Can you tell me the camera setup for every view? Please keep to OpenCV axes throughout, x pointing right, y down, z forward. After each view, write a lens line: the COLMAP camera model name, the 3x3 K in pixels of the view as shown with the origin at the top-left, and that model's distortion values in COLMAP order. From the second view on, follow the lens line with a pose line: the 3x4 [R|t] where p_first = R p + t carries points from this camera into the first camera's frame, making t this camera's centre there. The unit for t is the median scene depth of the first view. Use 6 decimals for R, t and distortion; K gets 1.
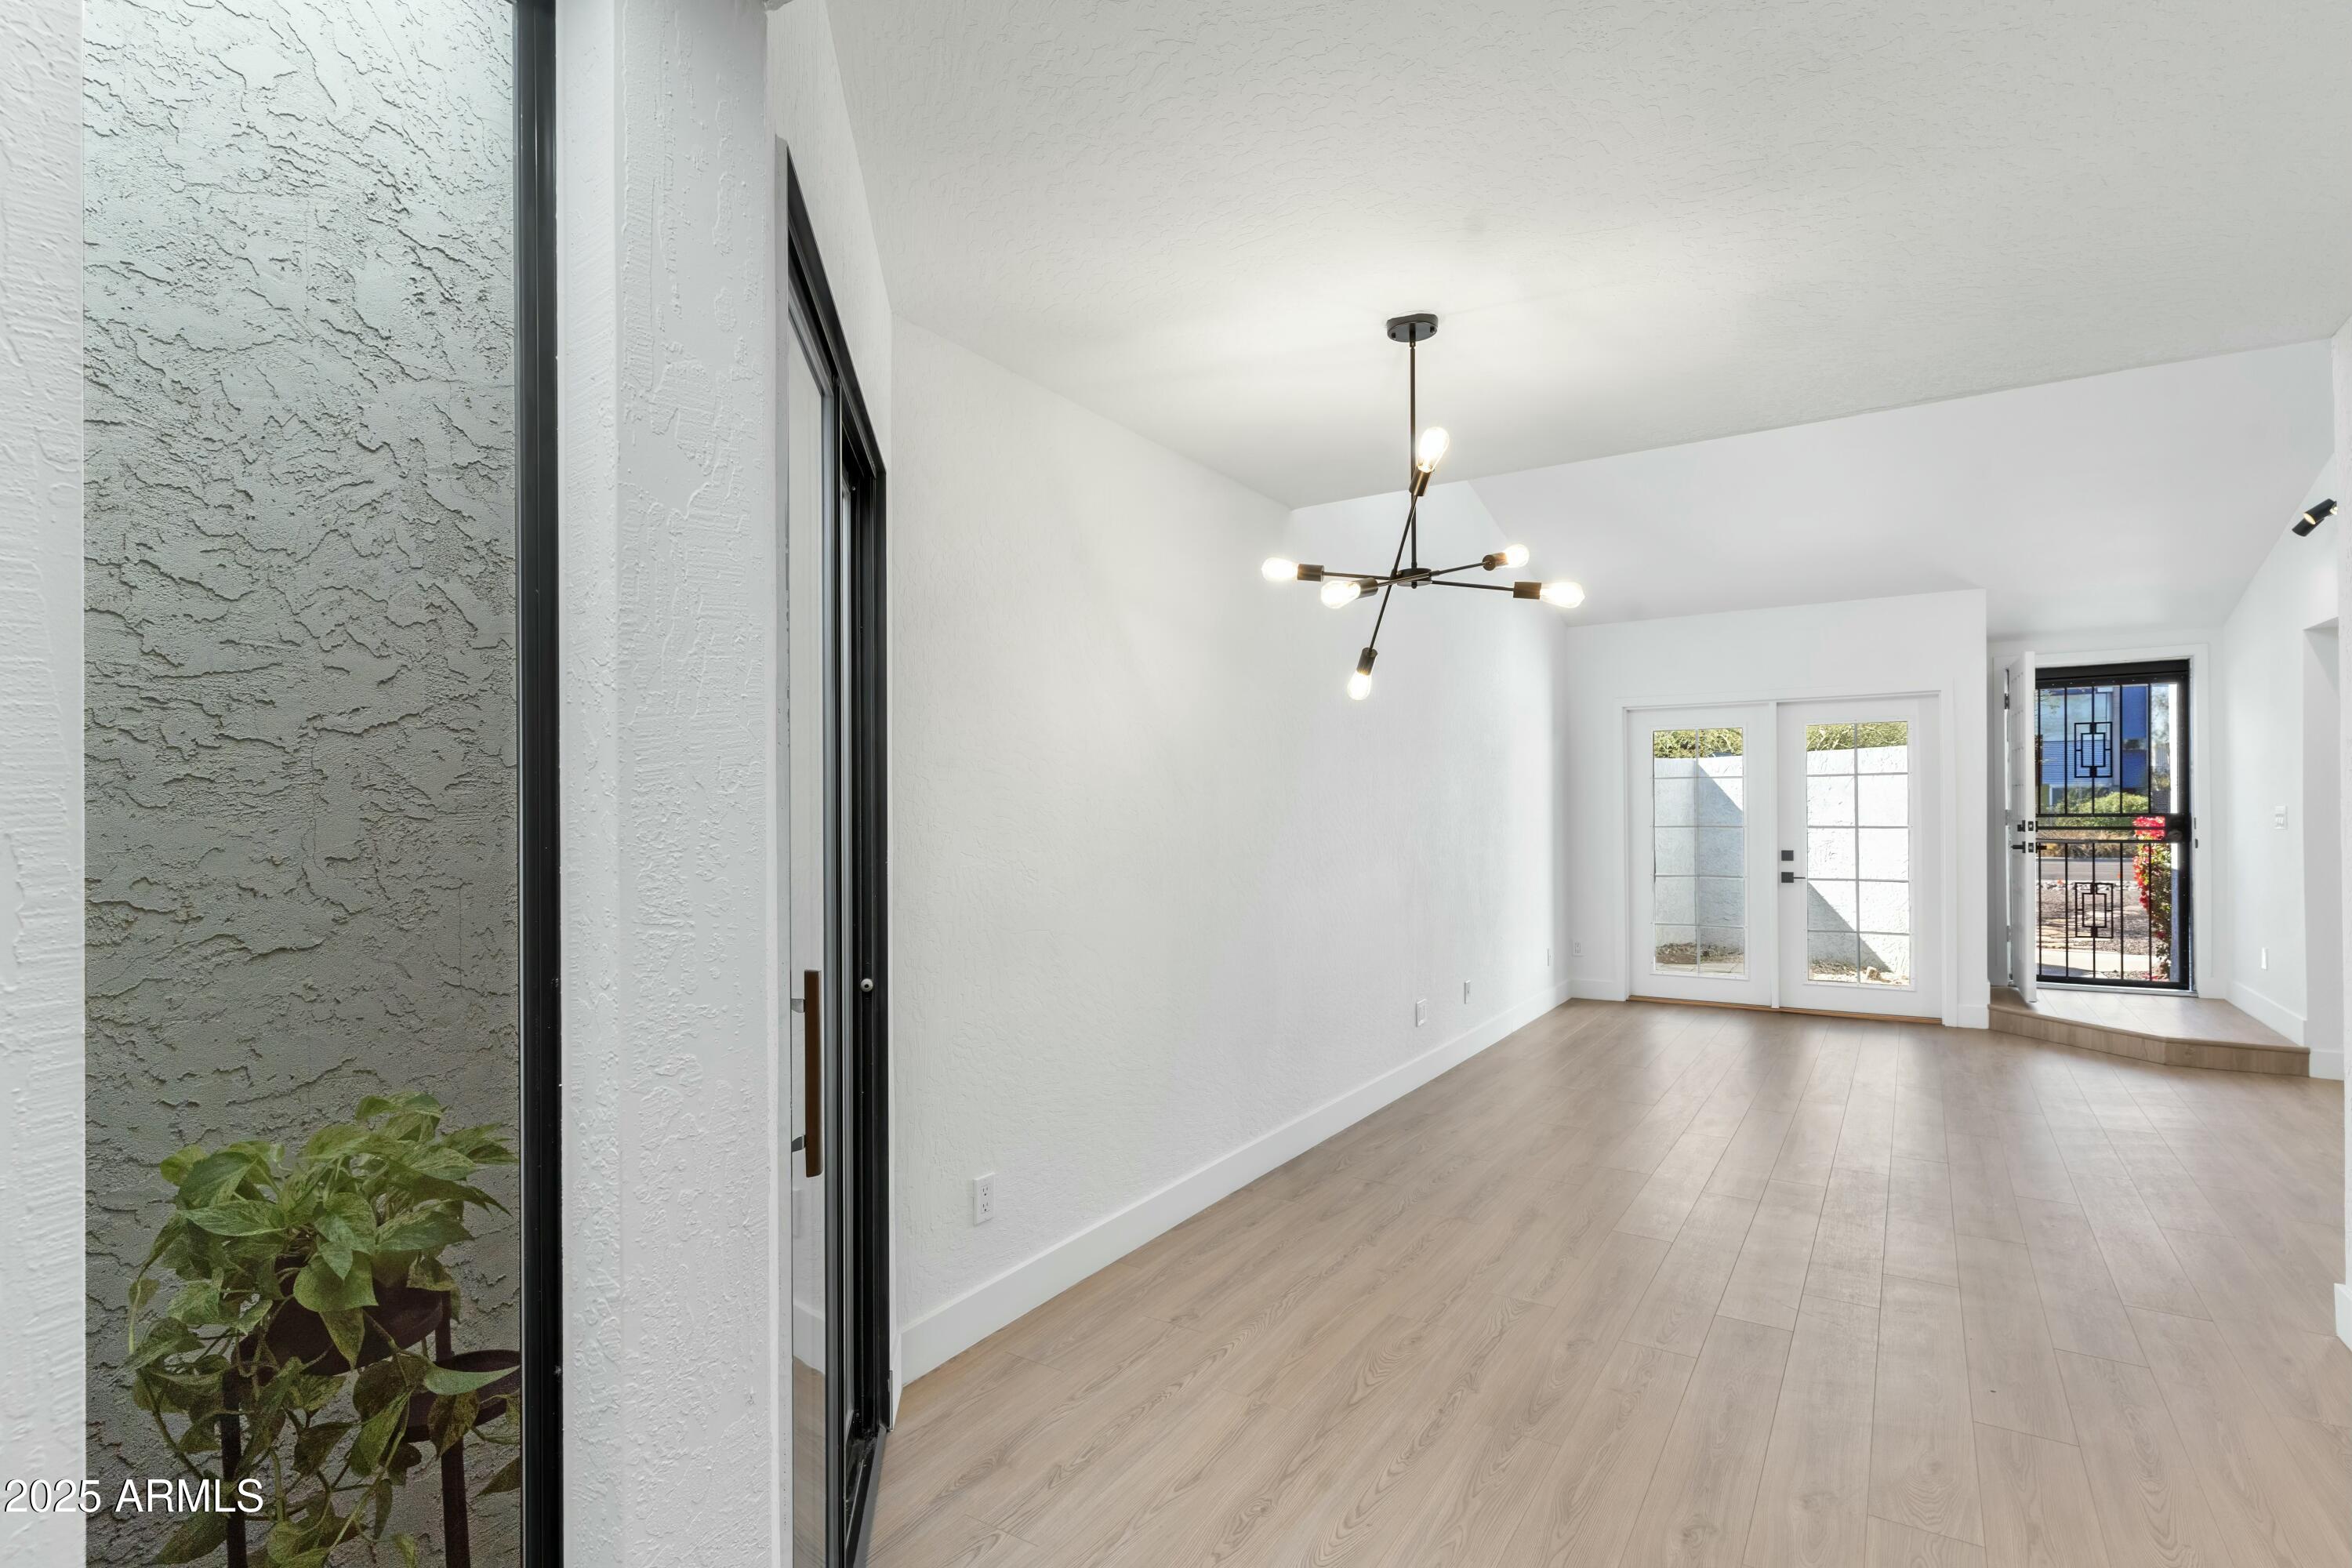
lens RADIAL K [[1151.5, 0, 1180.1], [0, 1151.5, 799.7], [0, 0, 1]] dist [-0.000265, -0.000037]
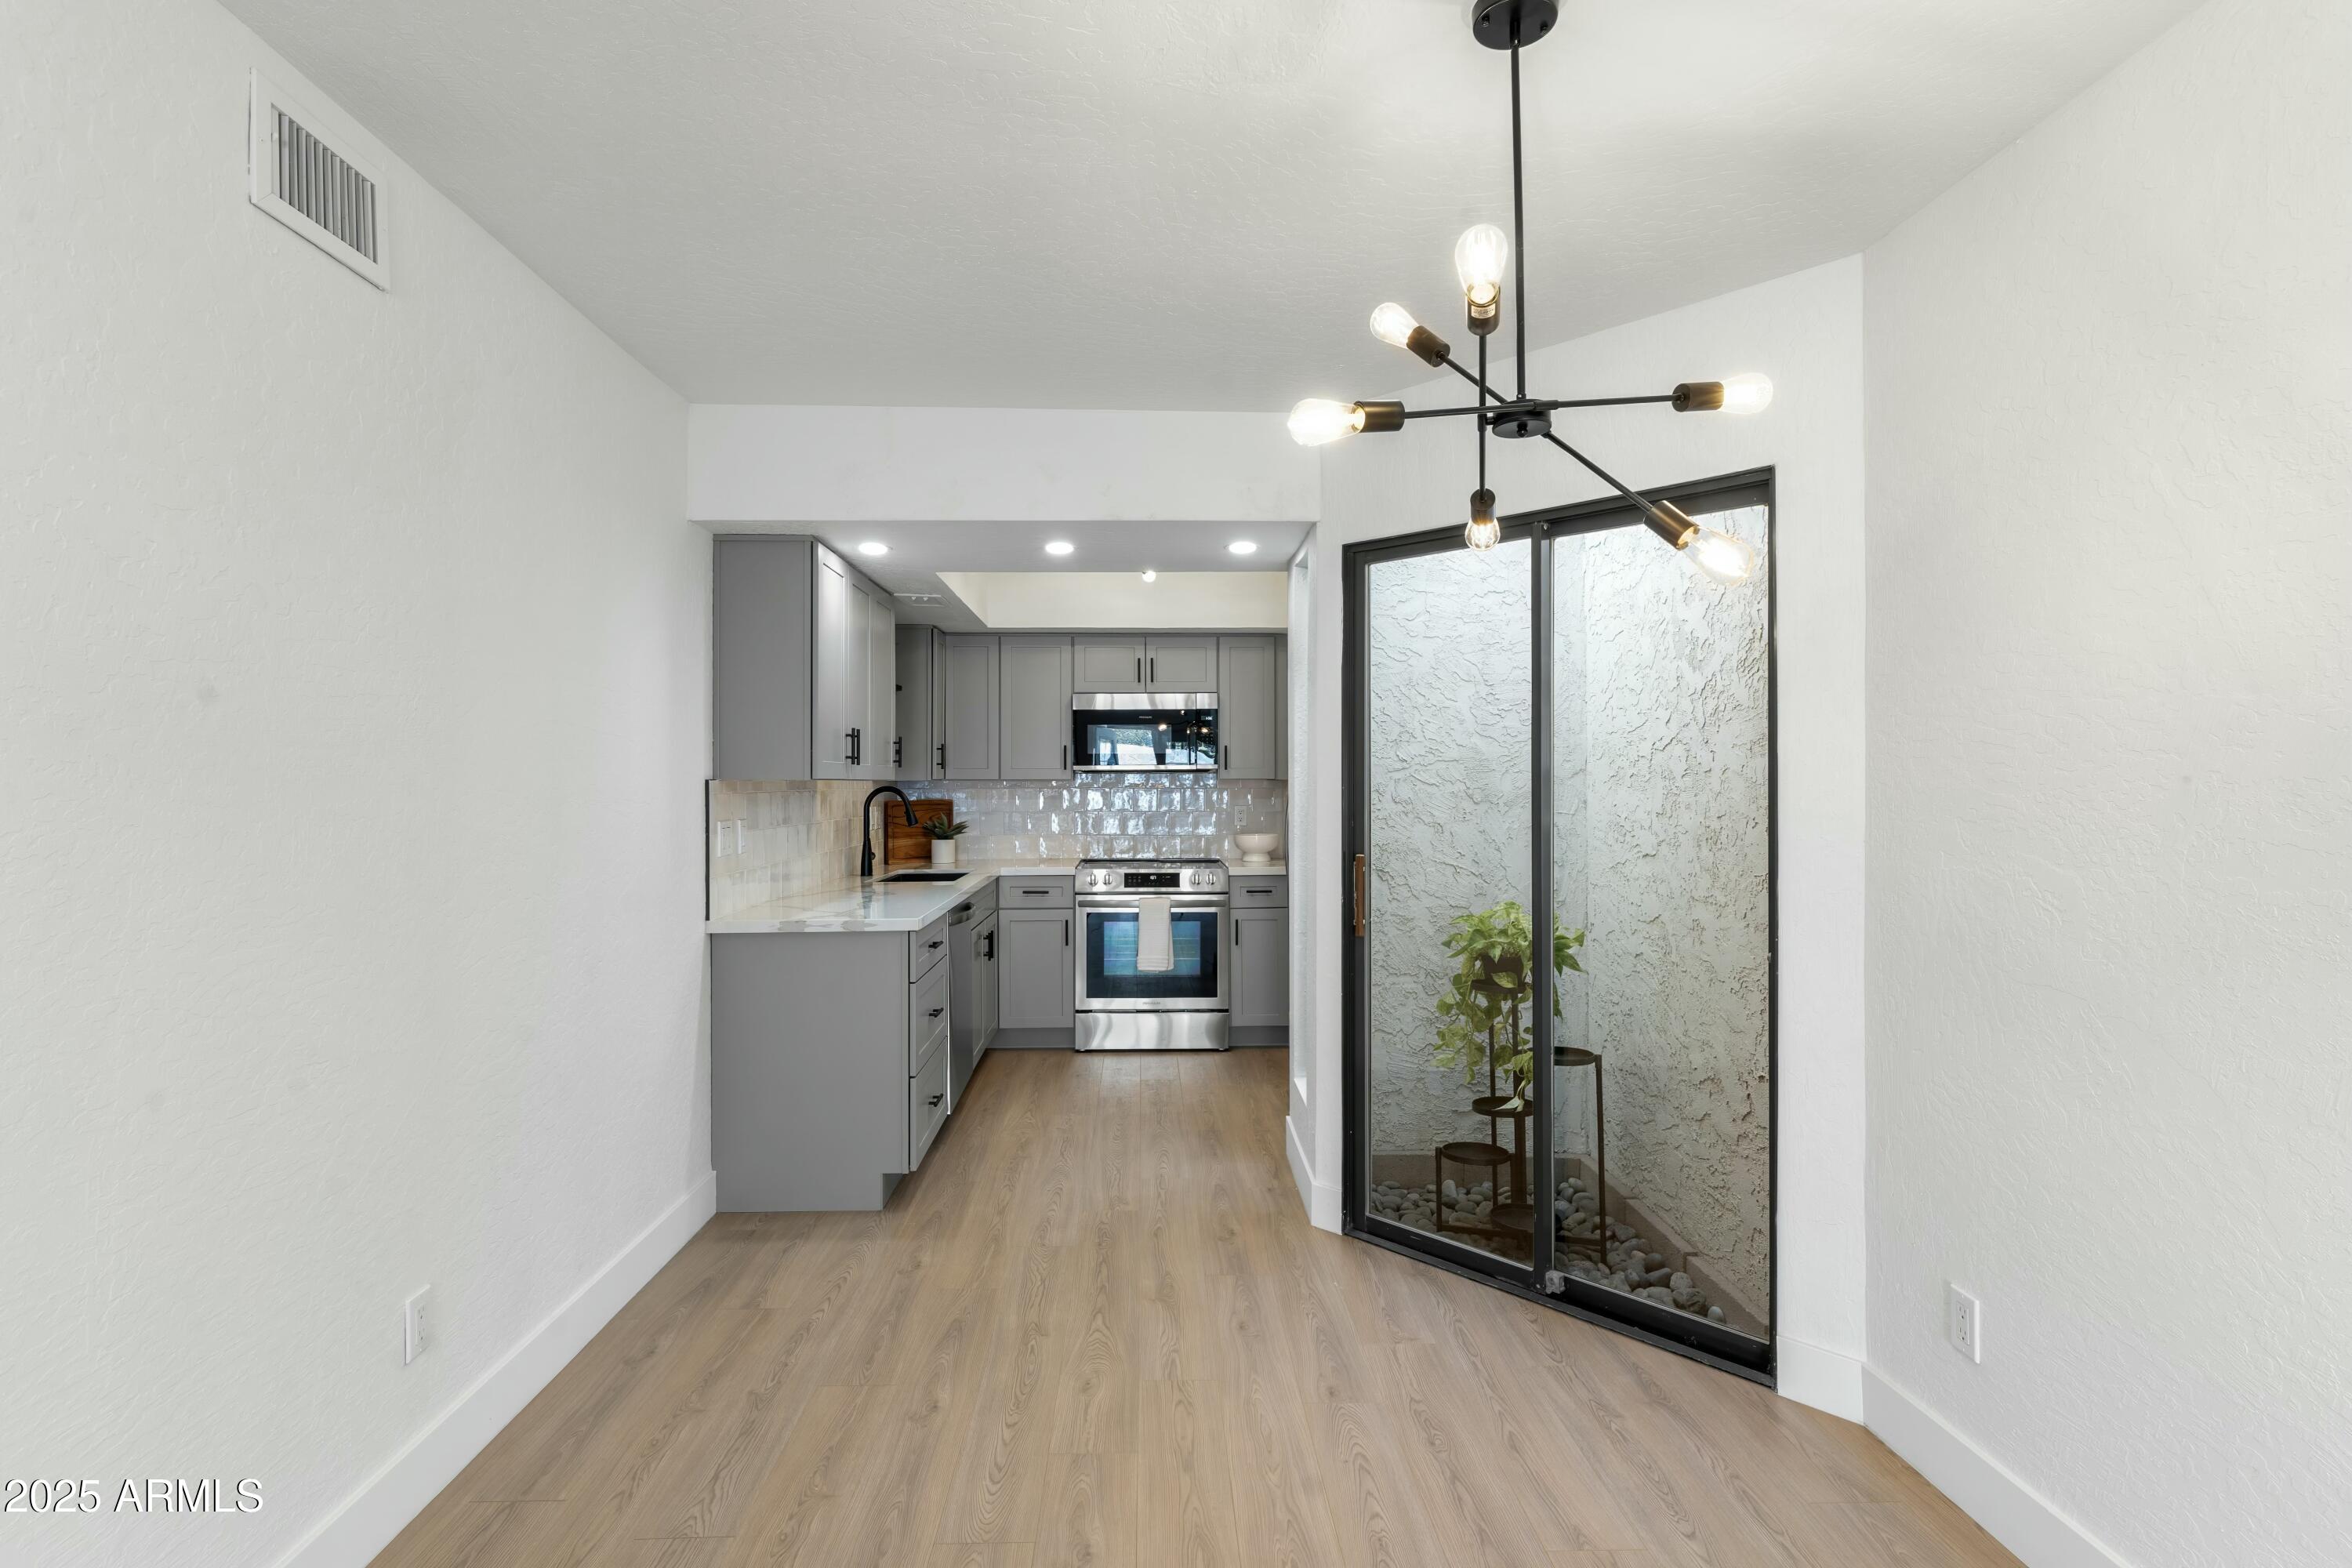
lens RADIAL K [[1149.4, 0, 1161.9], [0, 1149.4, 773.7], [0, 0, 1]] dist [0.001921, -0.000088]
pose [[-0.836000, 0.003702, -0.548717, 0.287257], [0.012073, 0.999859, -0.011649, -0.000846], [0.548596, -0.016364, -0.835927, 0.582202]]
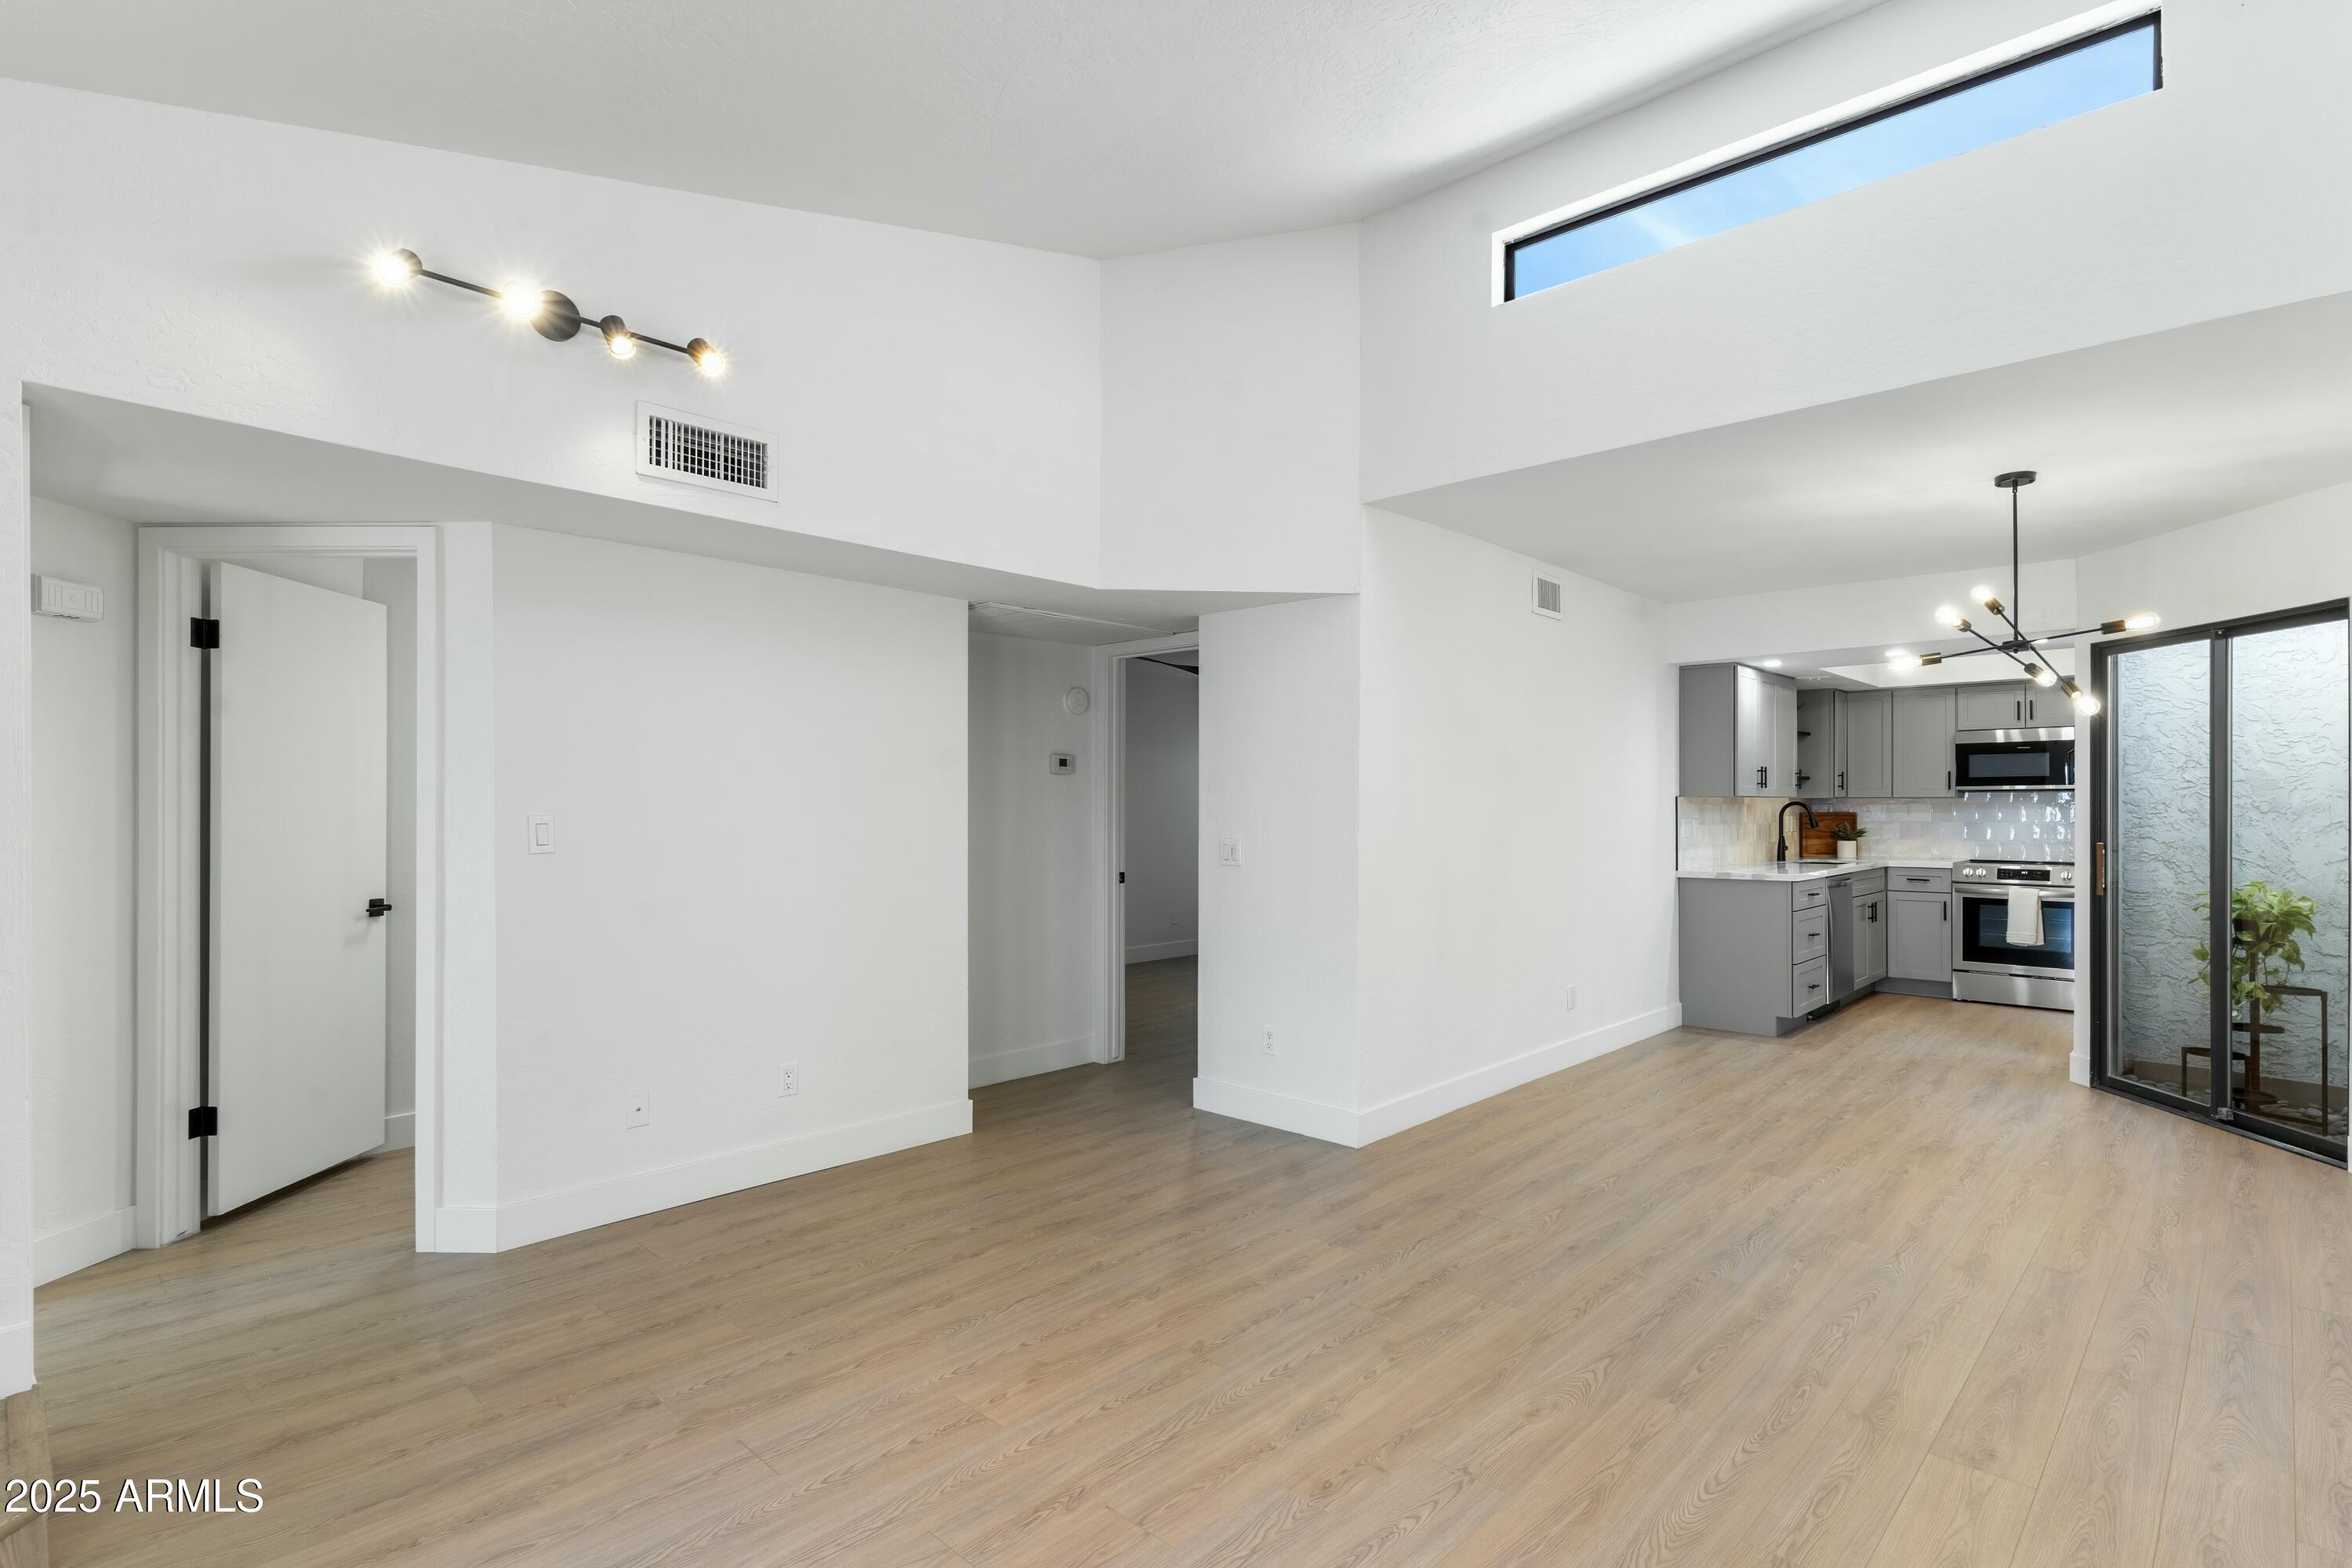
lens RADIAL K [[1140.0, 0, 1195.3], [0, 1140.0, 806.7], [0, 0, 1]] dist [0.001691, 0.000138]
pose [[-0.982226, 0.006569, 0.187585, 0.400820], [0.005072, 0.999951, -0.008457, 0.008482], [-0.187632, -0.007356, -0.982212, 1.095430]]
